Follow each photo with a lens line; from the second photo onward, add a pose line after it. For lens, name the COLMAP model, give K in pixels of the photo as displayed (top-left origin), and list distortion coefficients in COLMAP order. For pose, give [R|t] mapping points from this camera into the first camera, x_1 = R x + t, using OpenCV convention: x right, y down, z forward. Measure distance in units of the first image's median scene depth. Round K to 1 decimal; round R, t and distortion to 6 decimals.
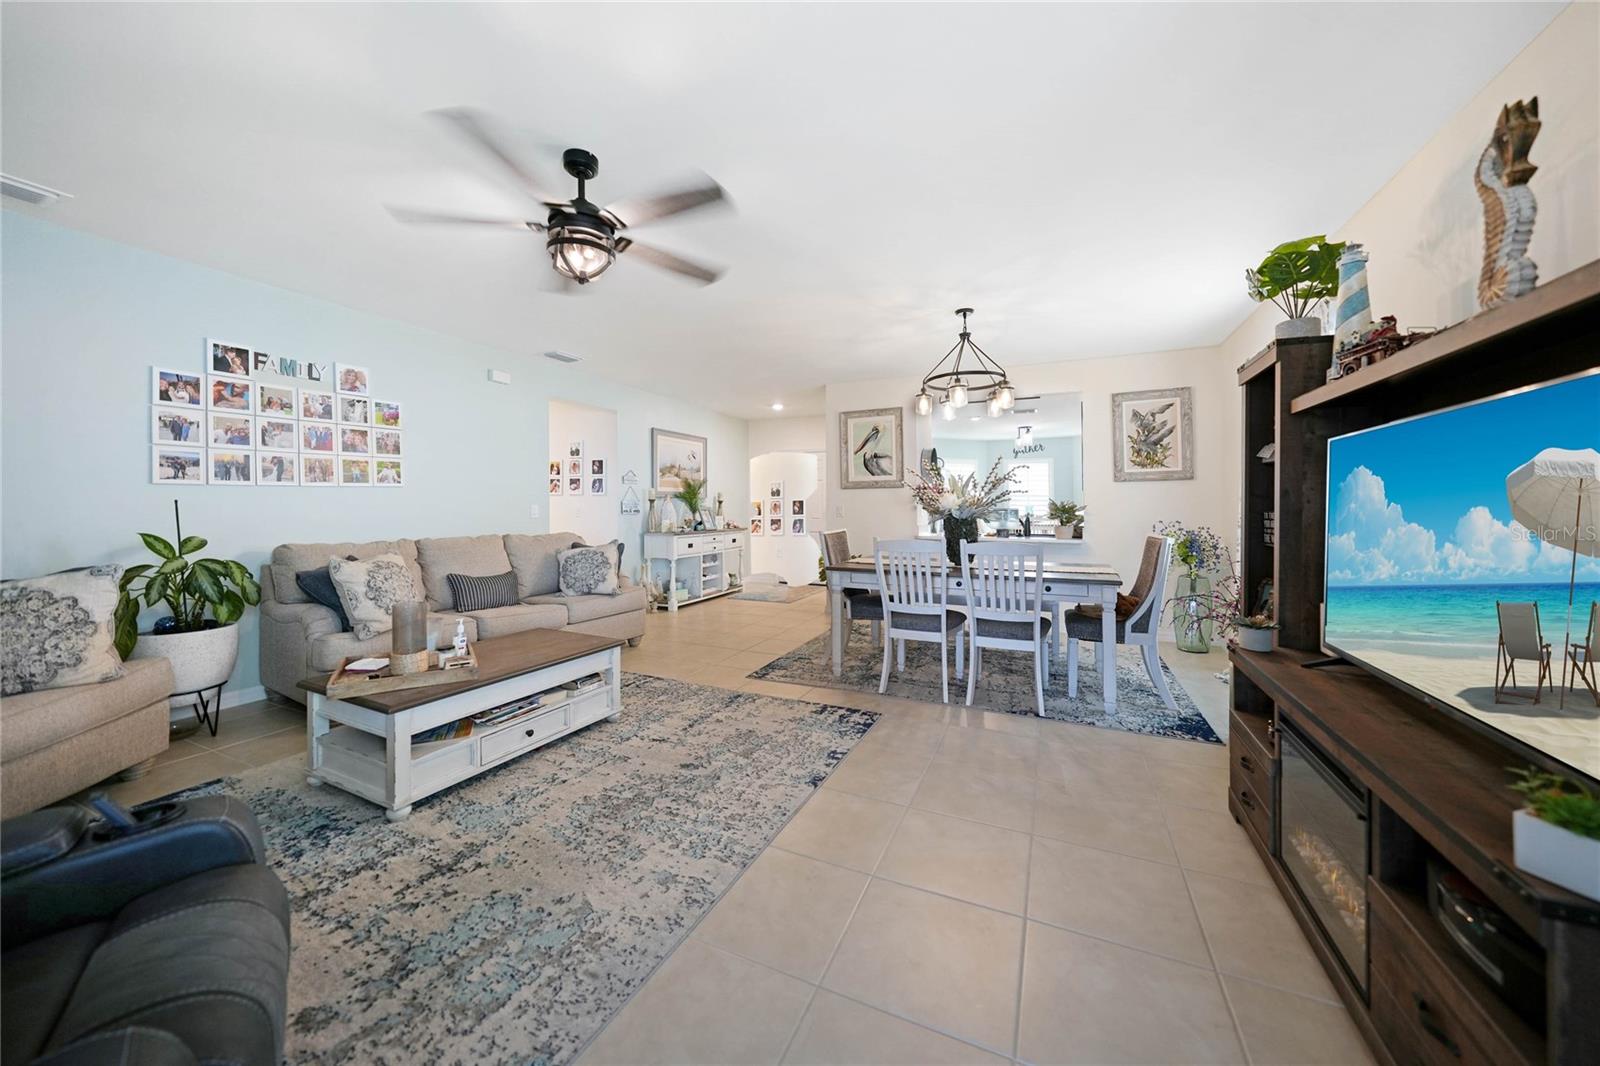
lens RADIAL K [[564.5, 0, 816.0], [0, 564.5, 532.3], [0, 0, 1]] dist [0.001021, 0.000146]
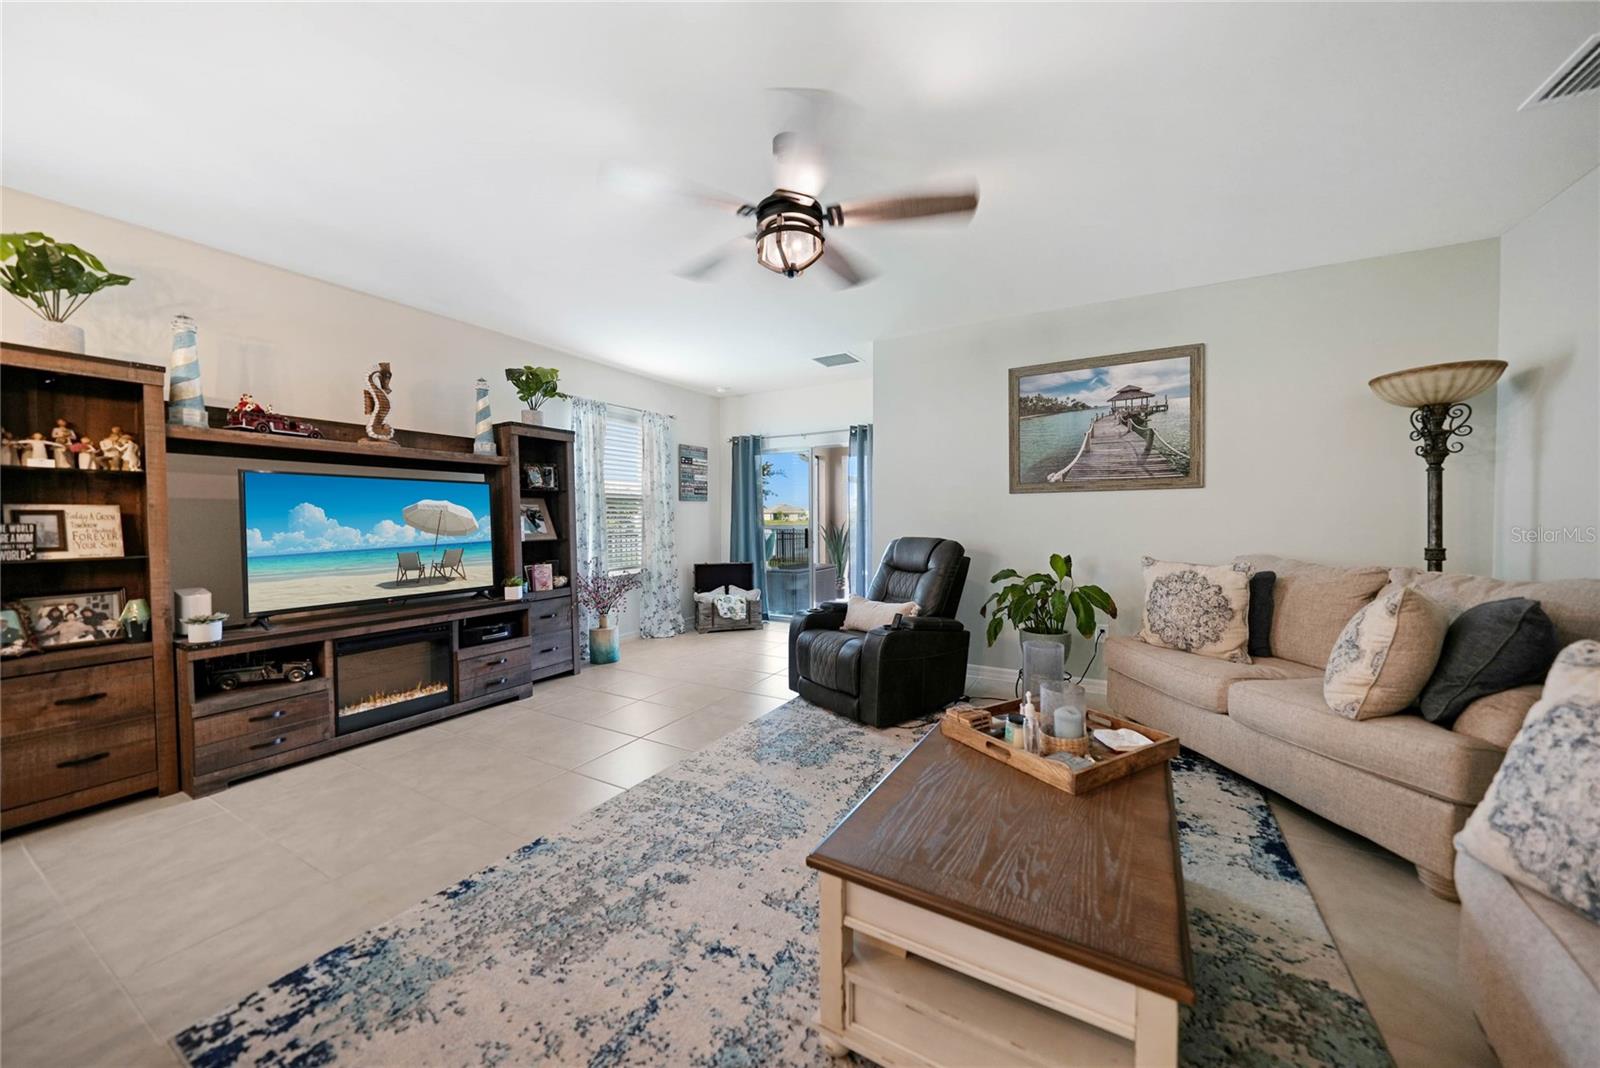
lens RADIAL K [[562.0, 0, 804.5], [0, 562.0, 530.4], [0, 0, 1]] dist [-0.005060, 0.000330]
pose [[-0.995521, 0.002172, 0.094521, -0.278706], [0.008670, 0.997621, 0.068387, -0.043327], [-0.094148, 0.068900, -0.993171, 1.019452]]
